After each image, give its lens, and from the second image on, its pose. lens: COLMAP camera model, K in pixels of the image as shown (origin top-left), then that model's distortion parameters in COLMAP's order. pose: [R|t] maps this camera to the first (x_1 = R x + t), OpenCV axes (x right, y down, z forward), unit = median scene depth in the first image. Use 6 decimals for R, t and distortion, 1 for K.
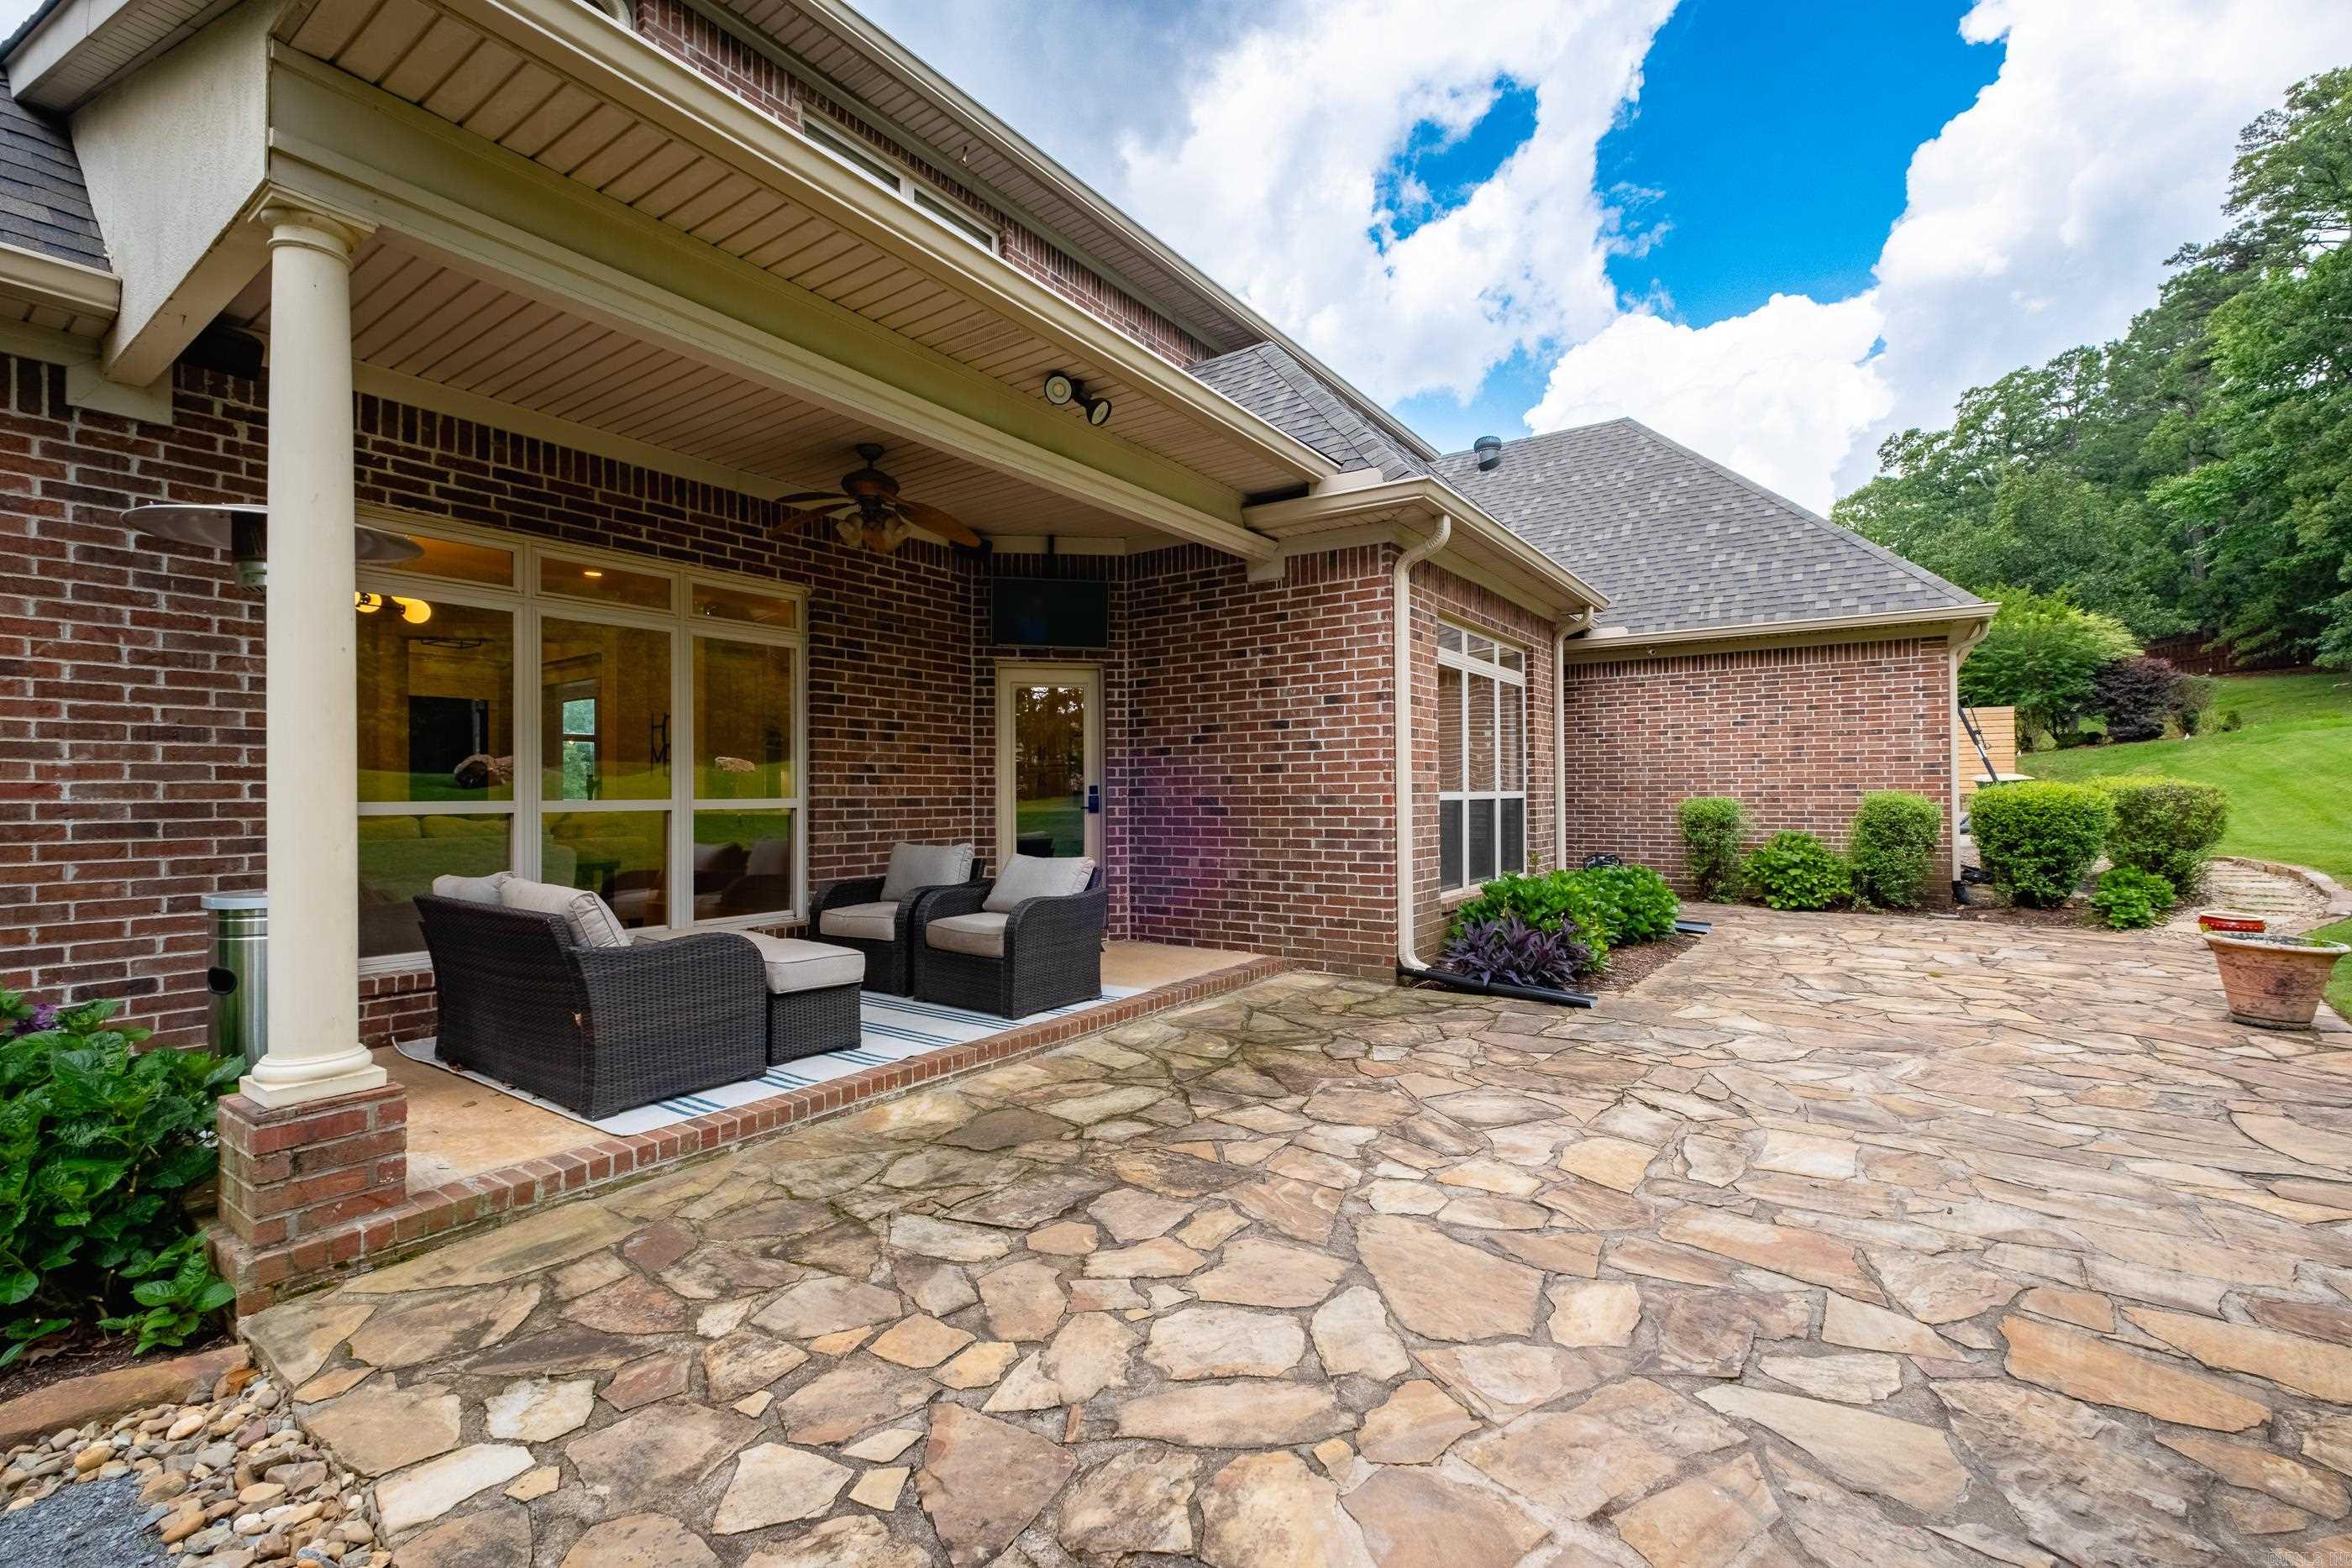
lens RADIAL K [[1000.4, 0, 1191.8], [0, 1000.4, 778.4], [0, 0, 1]] dist [-0.000712, -0.000541]
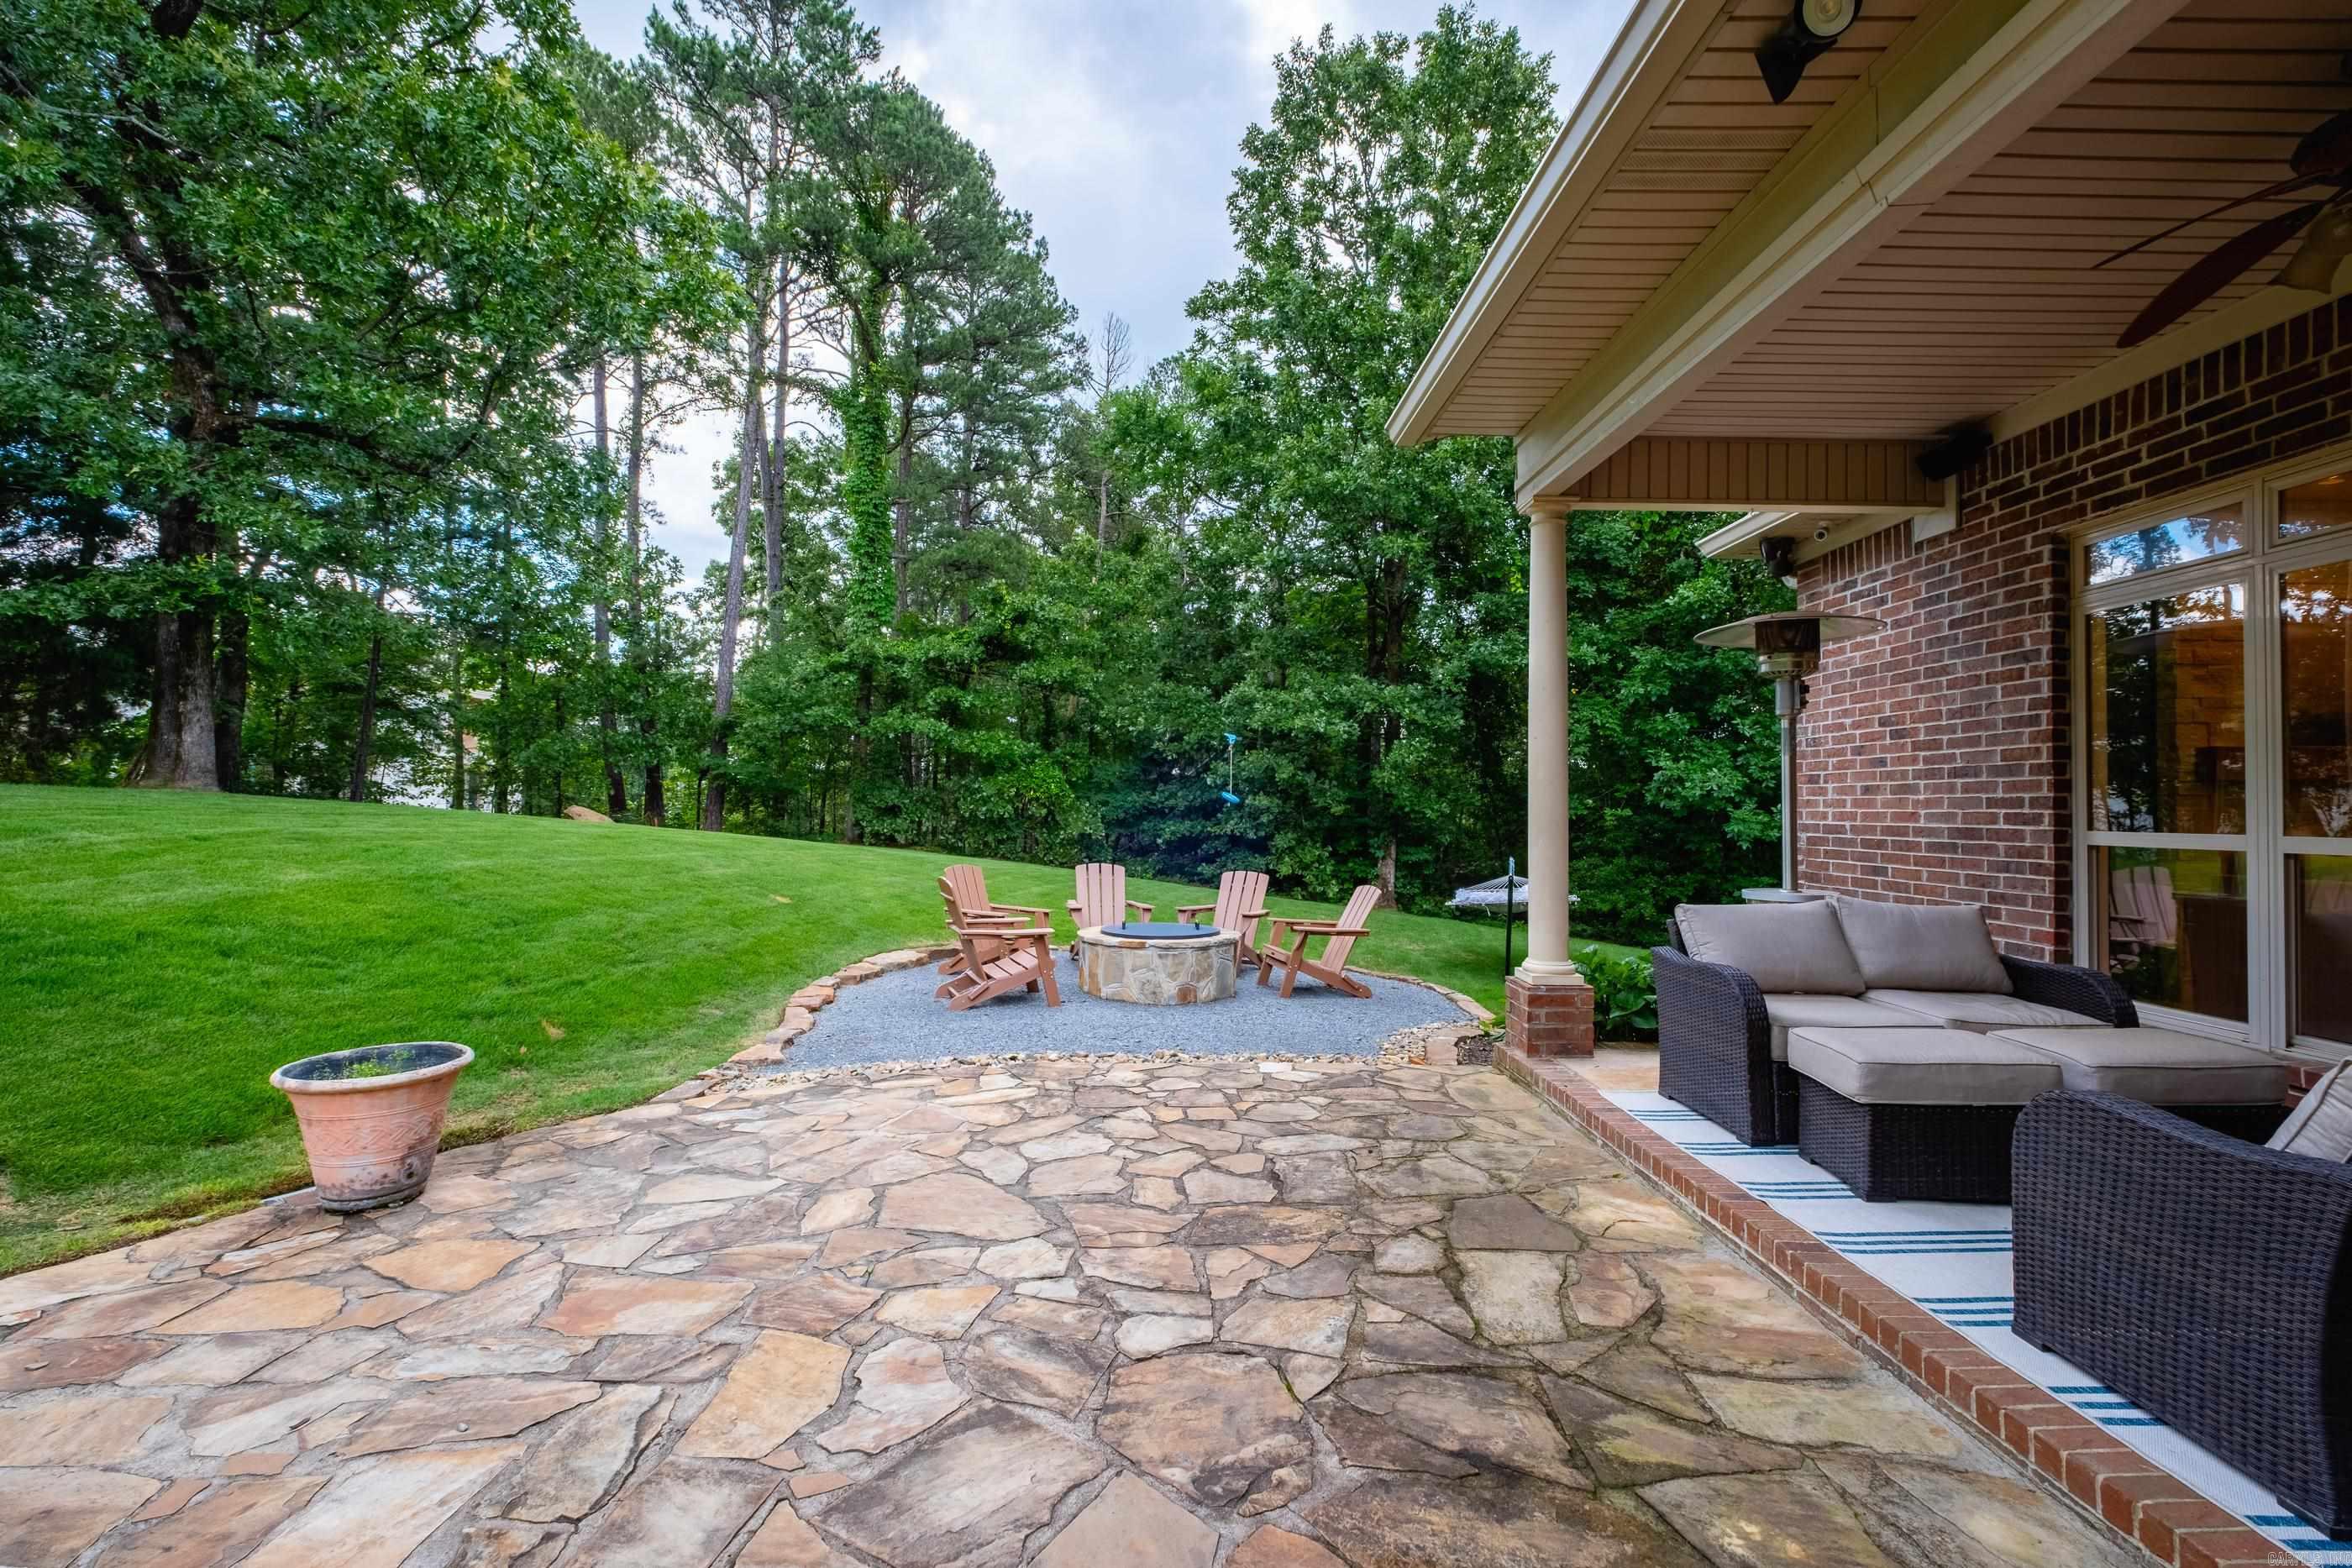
lens RADIAL K [[1027.2, 0, 1182.3], [0, 1027.2, 785.9], [0, 0, 1]] dist [-0.002560, -0.000491]
pose [[-0.817920, -0.014822, -0.575141, 0.465651], [0.002161, 0.999582, -0.028833, 0.006433], [0.575327, -0.024826, -0.817546, 1.352385]]
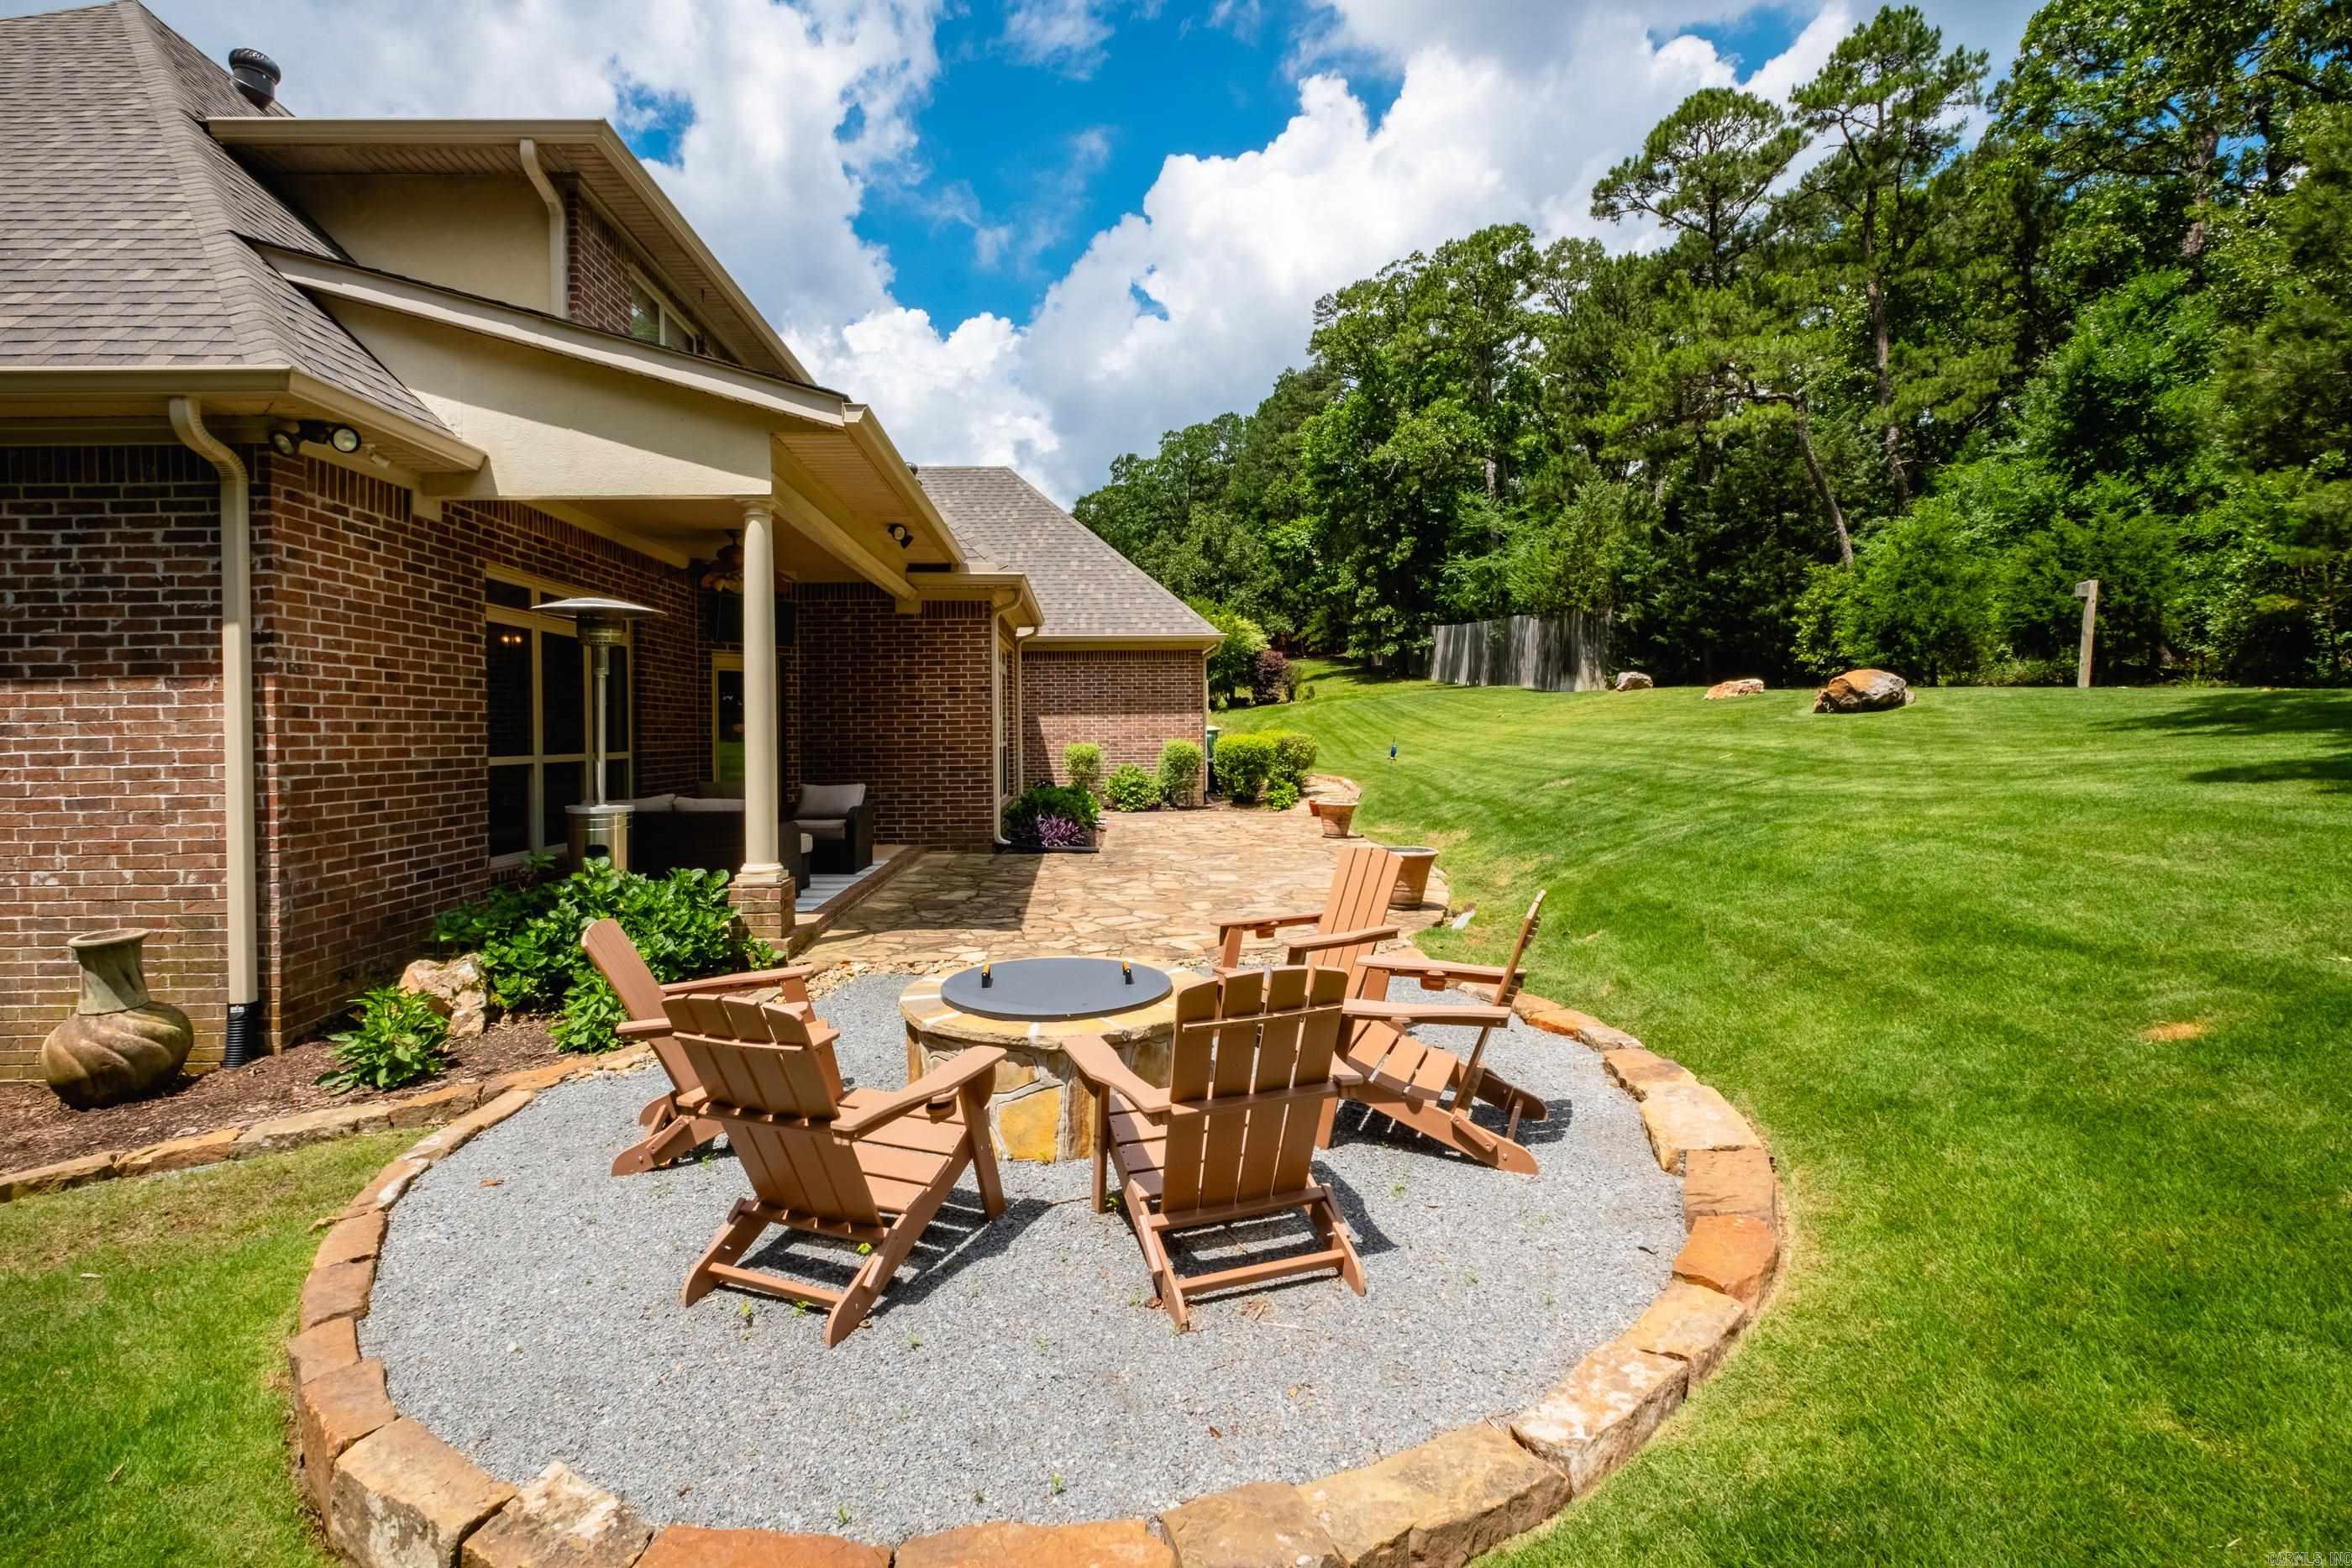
lens RADIAL K [[1049.2, 0, 1120.9], [0, 1049.2, 744.7], [0, 0, 1]] dist [-0.001488, -0.000633]
pose [[0.805288, -0.008447, 0.592823, -1.040192], [-0.003705, 0.999807, 0.019278, -0.031692], [-0.592872, -0.017721, 0.805102, -0.905127]]
